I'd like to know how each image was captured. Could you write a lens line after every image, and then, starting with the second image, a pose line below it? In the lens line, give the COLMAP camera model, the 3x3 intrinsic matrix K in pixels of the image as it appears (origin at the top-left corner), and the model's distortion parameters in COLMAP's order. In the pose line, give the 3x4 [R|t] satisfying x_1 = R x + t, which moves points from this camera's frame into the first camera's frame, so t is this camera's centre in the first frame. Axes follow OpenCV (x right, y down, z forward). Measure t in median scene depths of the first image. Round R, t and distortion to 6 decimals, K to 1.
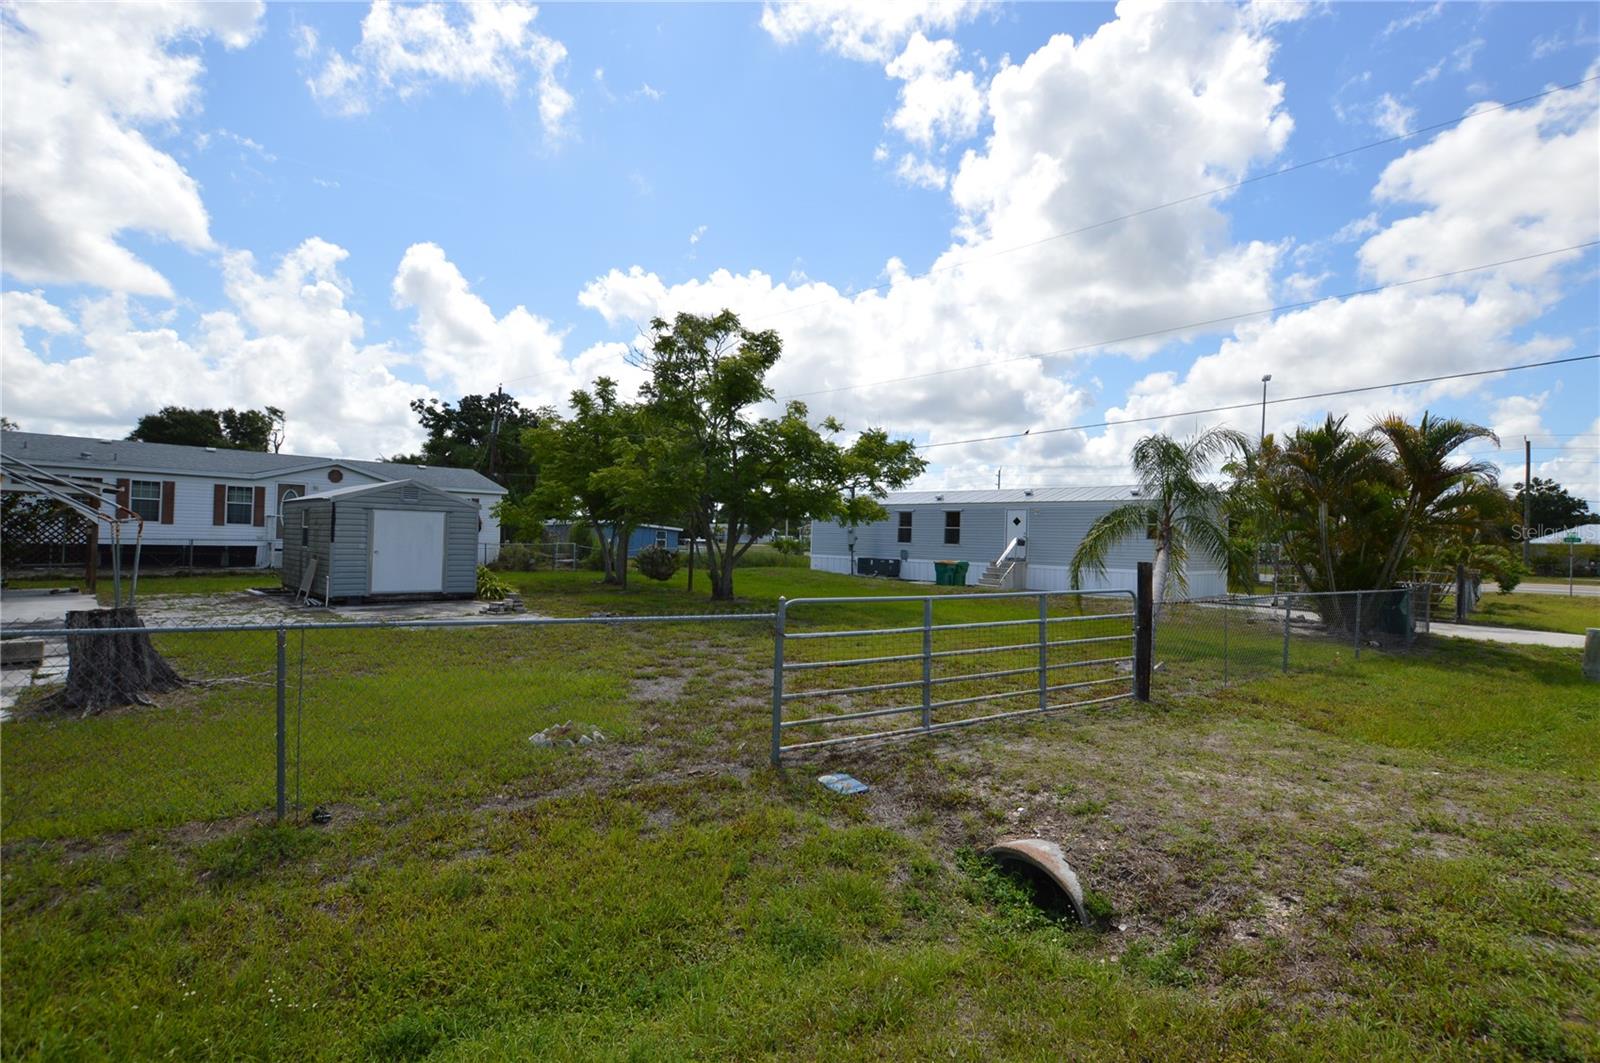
lens RADIAL K [[723.3, 0, 815.0], [0, 723.3, 527.3], [0, 0, 1]] dist [-0.025229, 0.000913]
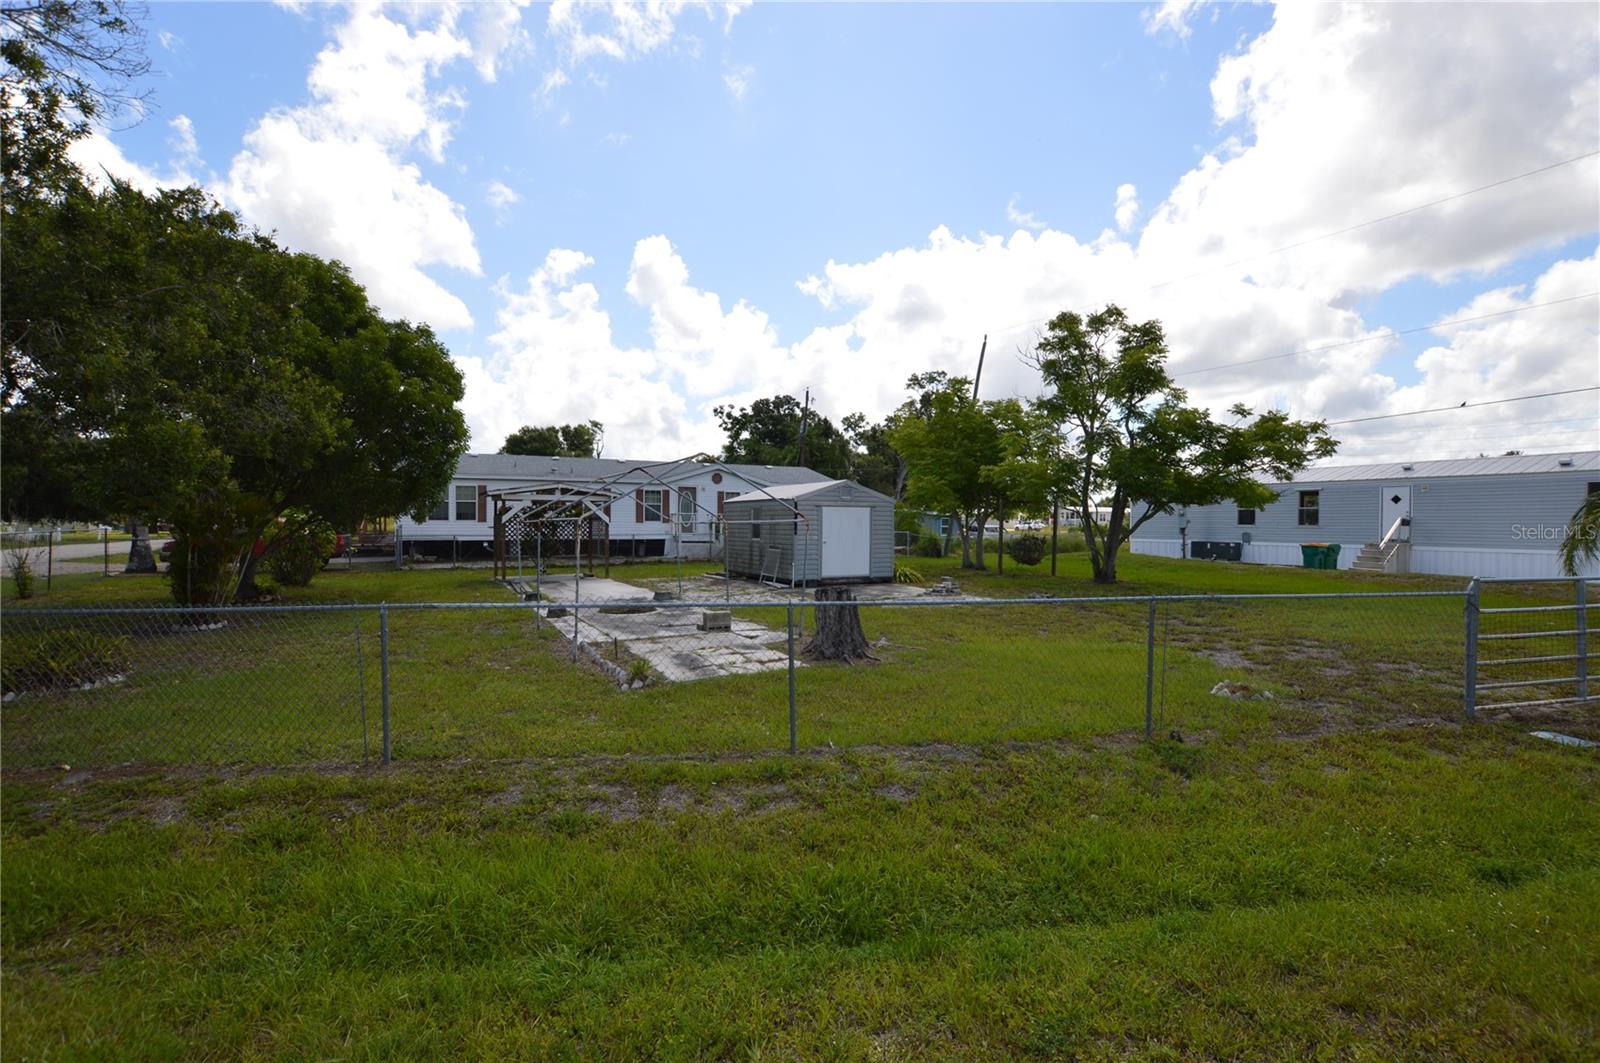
lens RADIAL K [[723.3, 0, 815.0], [0, 723.3, 527.3], [0, 0, 1]] dist [-0.025229, 0.000913]
pose [[0.953994, -0.019720, -0.299177, -0.159820], [0.025771, 0.999535, 0.016294, -0.006568], [0.298717, -0.023254, 0.954058, -0.087393]]
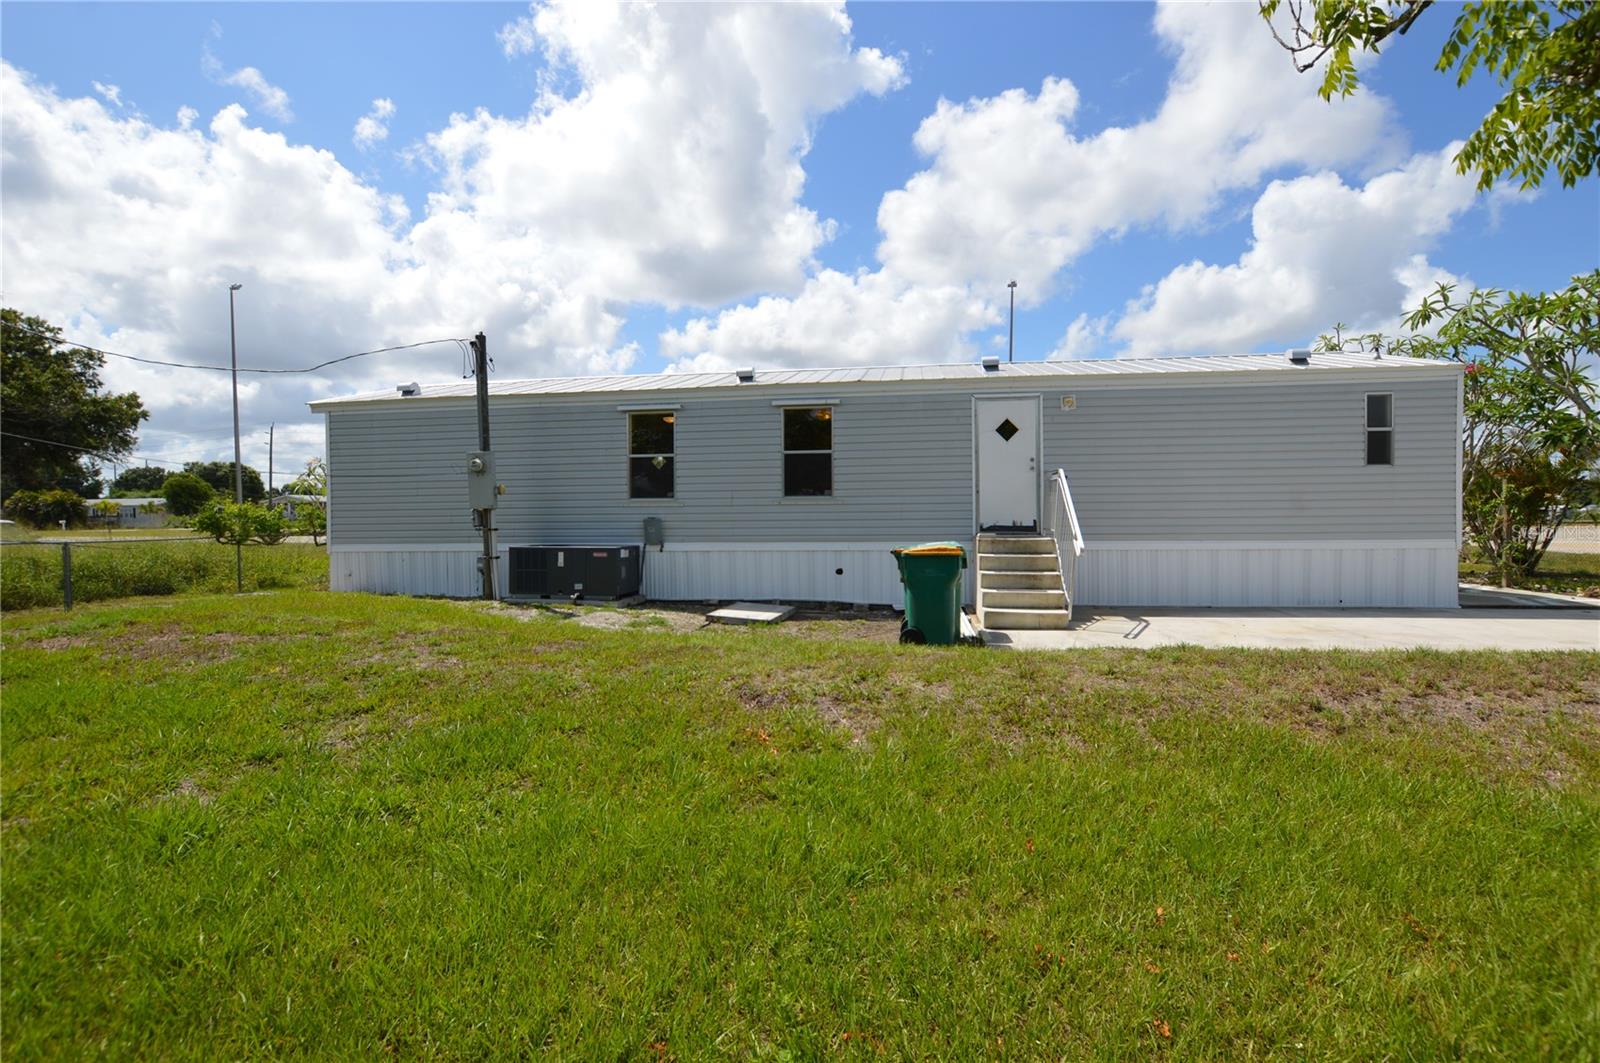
lens RADIAL K [[755.9, 0, 842.3], [0, 755.9, 564.8], [0, 0, 1]] dist [-0.017410, -0.000076]
pose [[0.807768, -0.070551, 0.585264, -0.024394], [0.019152, 0.995429, 0.093562, 0.024025], [-0.589189, -0.064367, 0.805427, 0.748578]]
